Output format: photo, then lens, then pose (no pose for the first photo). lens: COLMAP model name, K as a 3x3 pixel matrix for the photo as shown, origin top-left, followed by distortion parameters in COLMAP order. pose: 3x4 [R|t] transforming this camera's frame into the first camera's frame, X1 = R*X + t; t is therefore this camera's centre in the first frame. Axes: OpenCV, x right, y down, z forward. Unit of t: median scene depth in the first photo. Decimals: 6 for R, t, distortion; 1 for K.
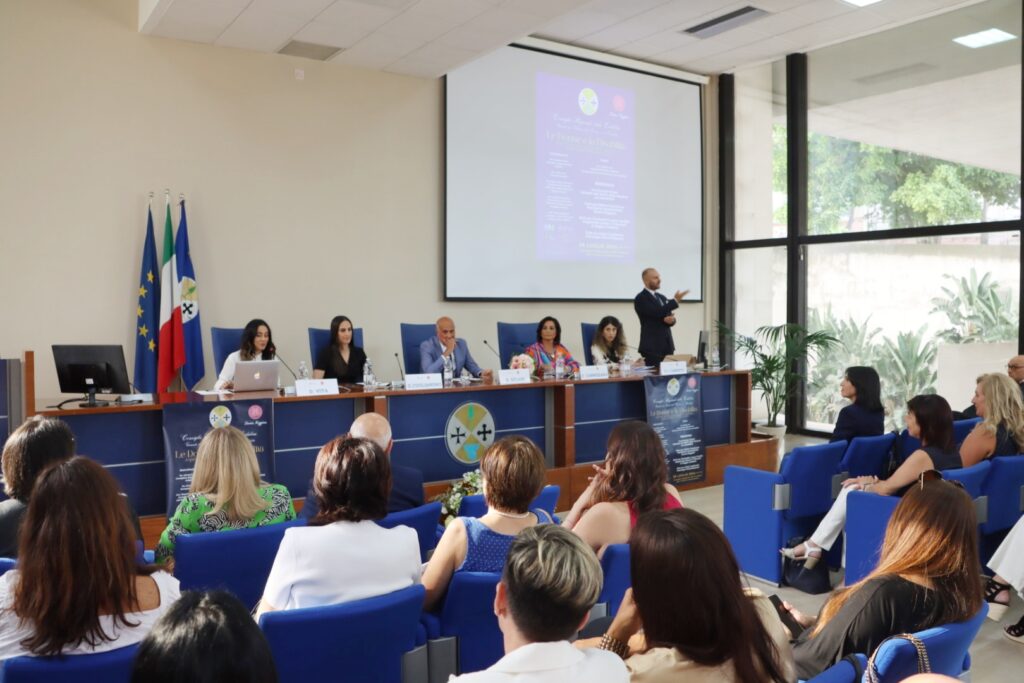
lens RADIAL K [[858.6, 0, 515.9], [0, 858.6, 348.2], [0, 0, 1]] dist [-0.102956, 0.057777]
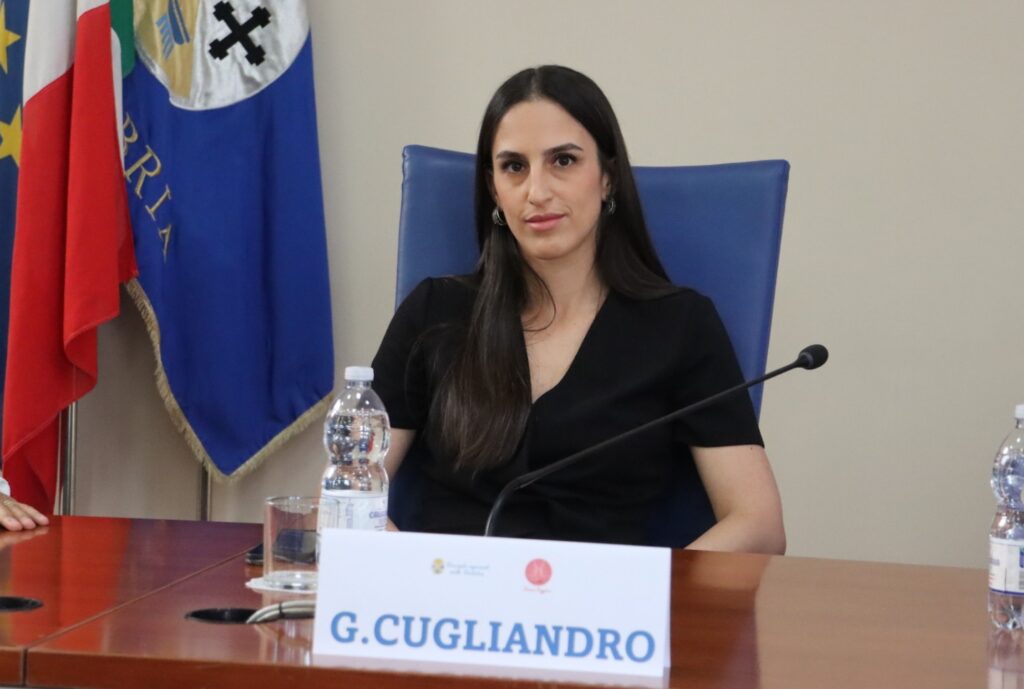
lens RADIAL K [[3098.1, 0, 516.0], [0, 3098.1, 343.7], [0, 0, 1]] dist [0.405631, 0.000000]
pose [[0.702753, 0.073405, -0.707636, 0.145581], [-0.063876, 0.997156, 0.040002, -0.009816], [0.708560, 0.017089, 0.705443, 0.560817]]
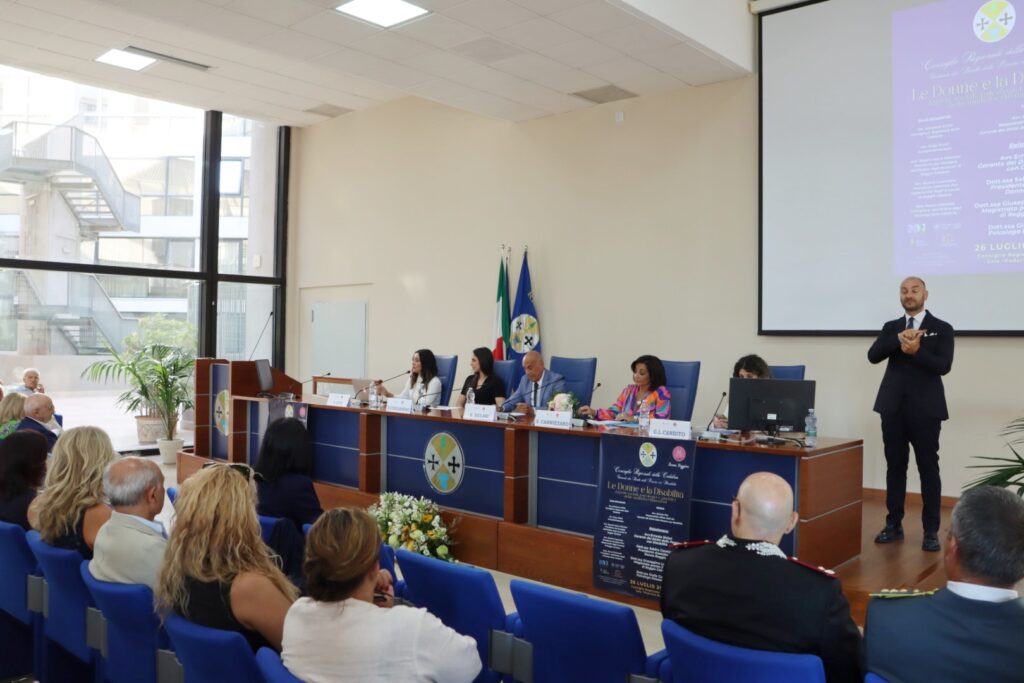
lens RADIAL K [[858.6, 0, 532.6], [0, 858.6, 354.7], [0, 0, 1]] dist [-0.102956, 0.057777]
pose [[0.258682, 0.019034, -0.965775, 0.793069], [-0.056472, 0.998394, 0.004551, -0.032761], [0.964310, 0.053362, 0.259341, 0.691145]]
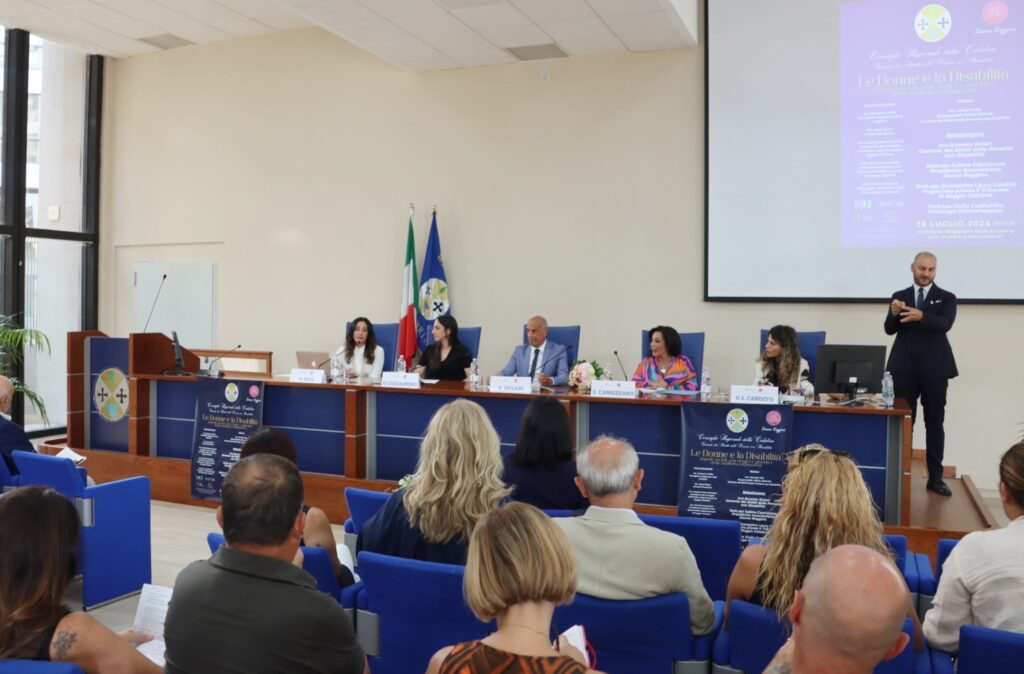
lens RADIAL K [[903.7, 0, 501.6], [0, 903.7, 336.8], [0, 0, 1]] dist [-0.115738, 0.041356]
pose [[0.559616, 0.033139, -0.828089, 0.658356], [-0.047141, 0.998855, 0.008115, -0.020711], [0.827410, 0.034495, 0.560537, 0.397533]]
